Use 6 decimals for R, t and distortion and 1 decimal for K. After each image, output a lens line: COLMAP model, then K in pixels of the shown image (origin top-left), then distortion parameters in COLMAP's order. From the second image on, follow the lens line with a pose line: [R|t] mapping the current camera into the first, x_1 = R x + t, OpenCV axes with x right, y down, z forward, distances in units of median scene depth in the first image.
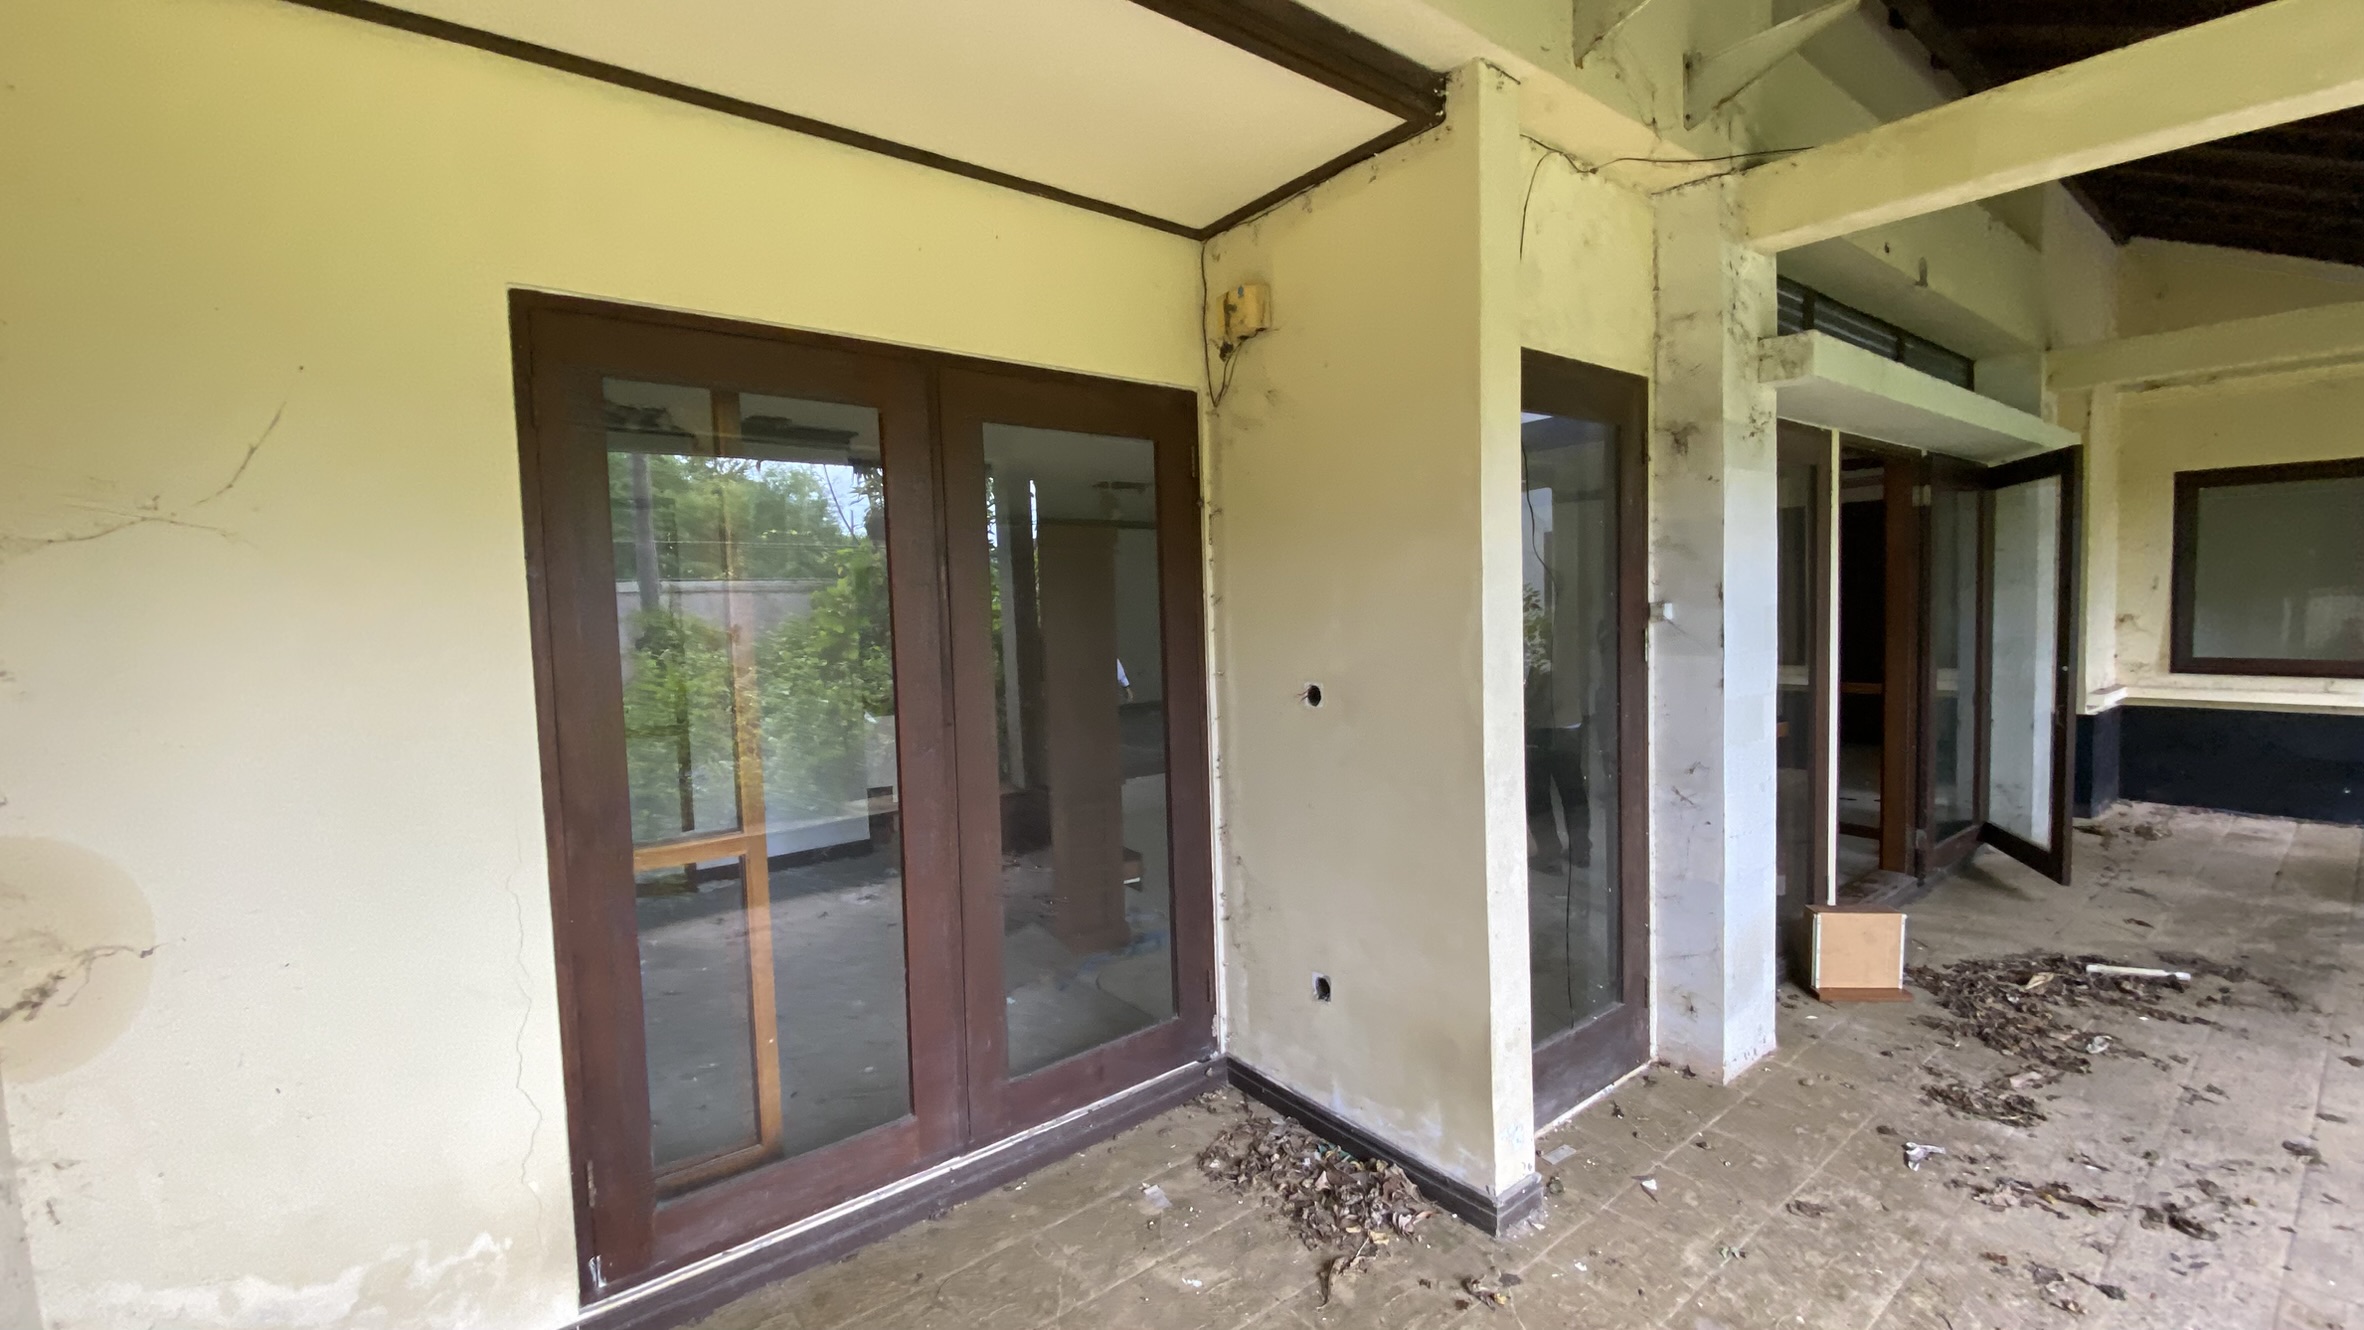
lens RADIAL K [[964.1, 0, 1182.0], [0, 964.1, 665.0], [0, 0, 1]] dist [0.019355, -0.020457]
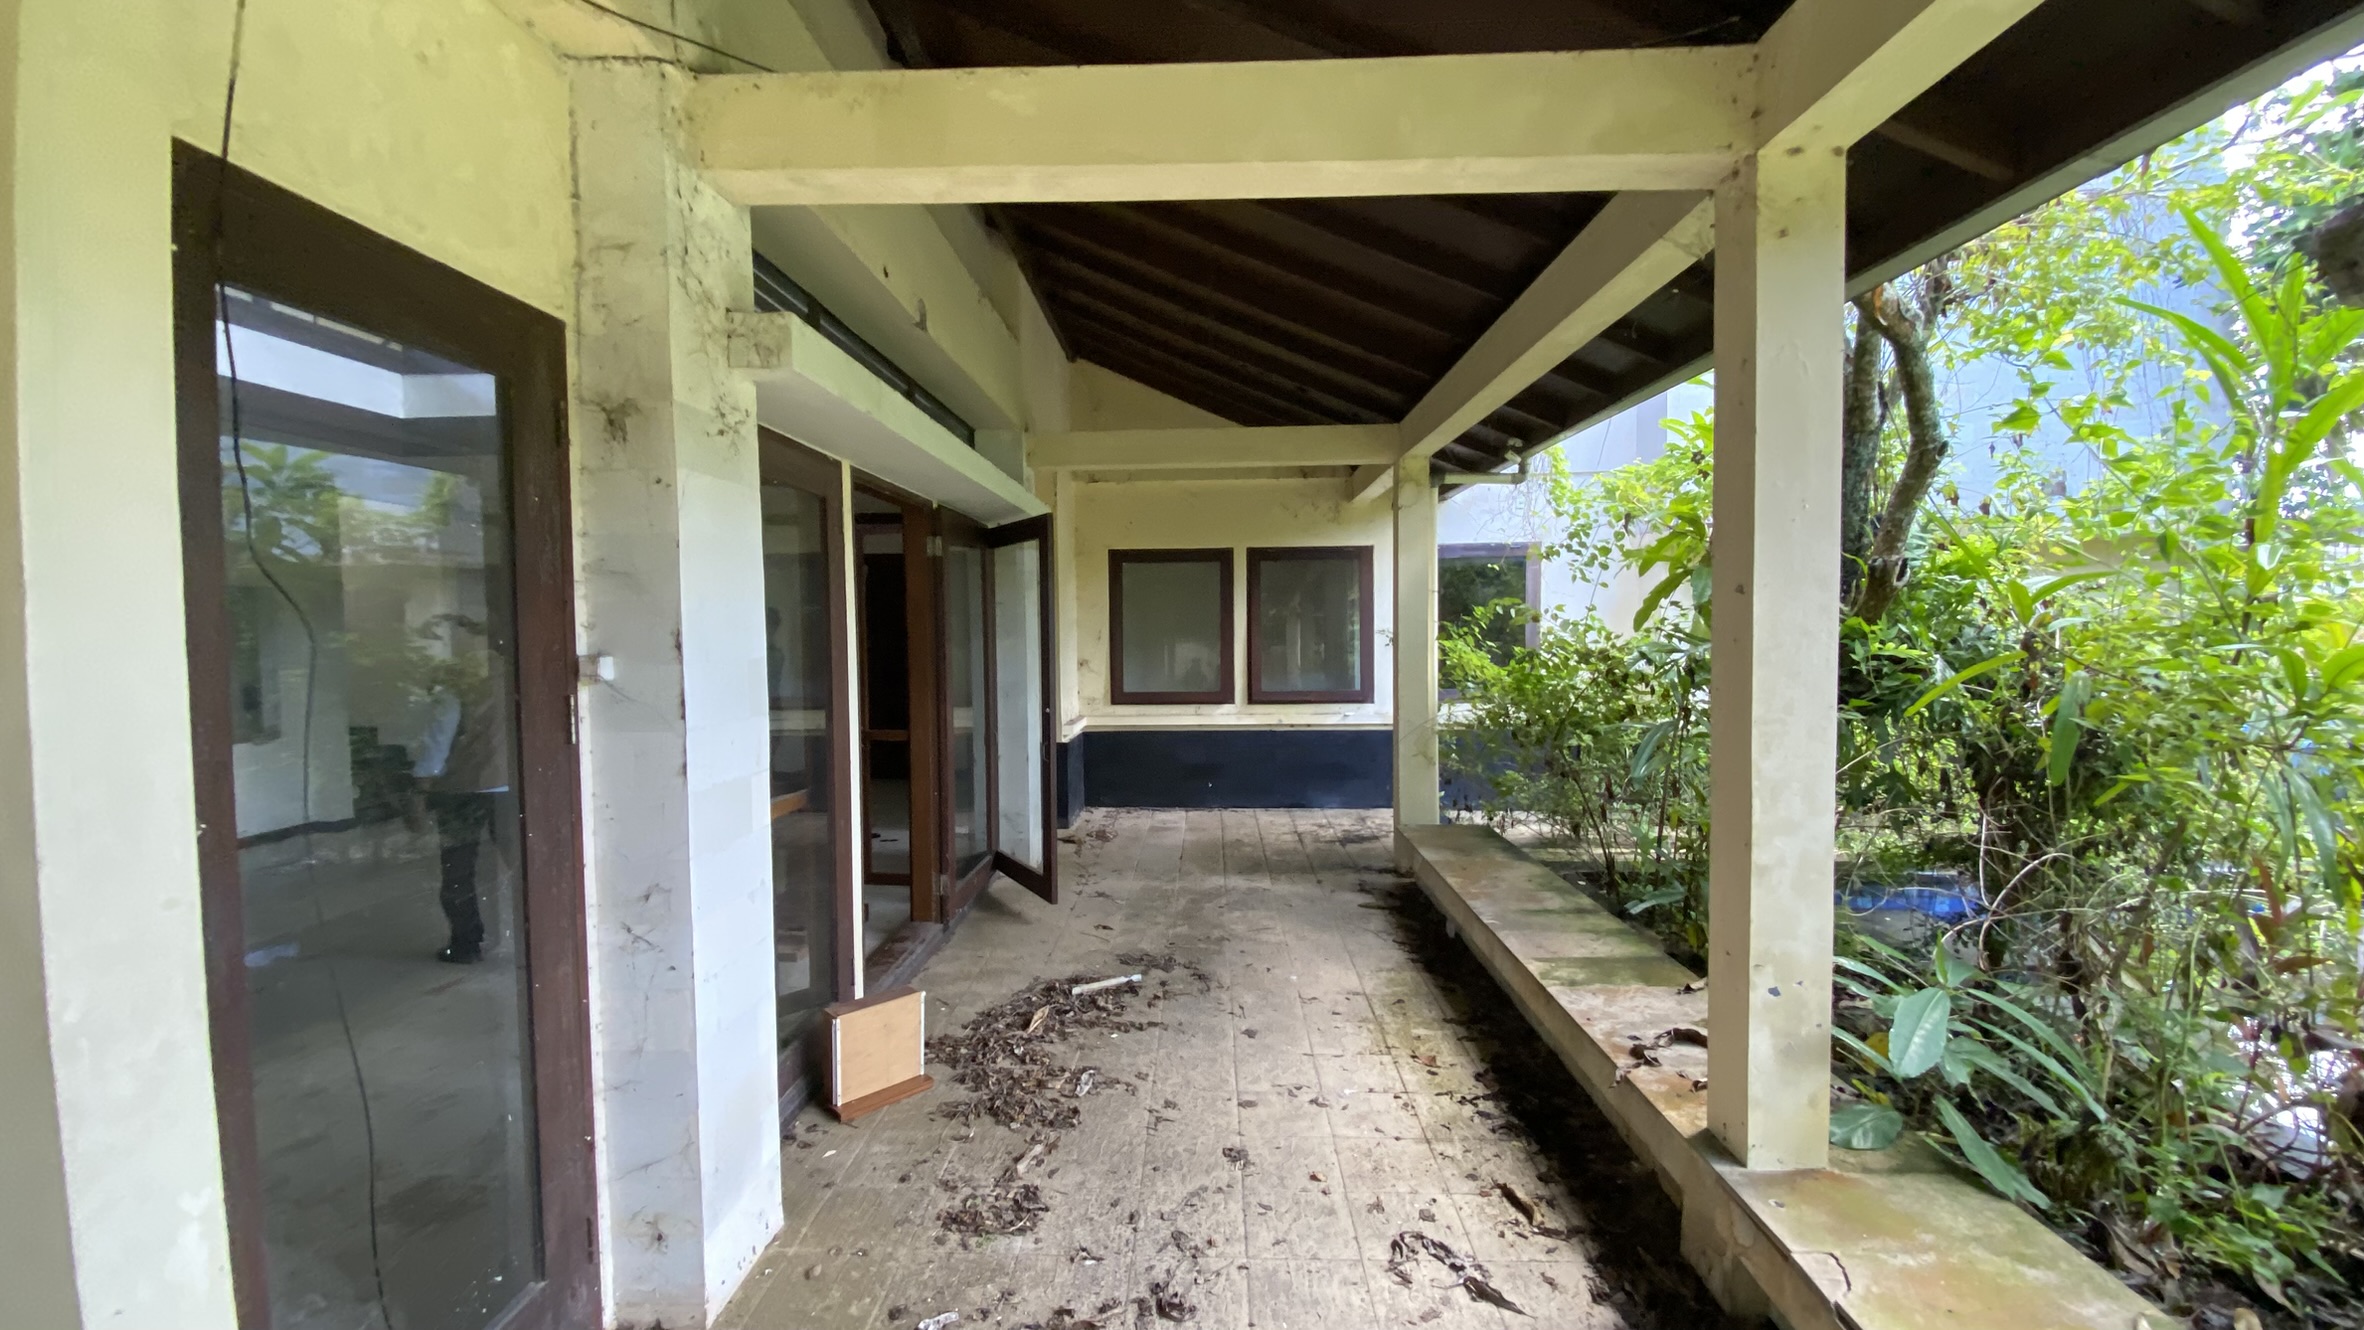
lens RADIAL K [[964.1, 0, 1182.0], [0, 964.1, 665.0], [0, 0, 1]] dist [0.019355, -0.020457]
pose [[0.637644, -0.006778, 0.770302, 0.207315], [0.037806, 0.999032, -0.022505, -0.024014], [-0.769403, 0.043472, 0.637282, 0.221999]]
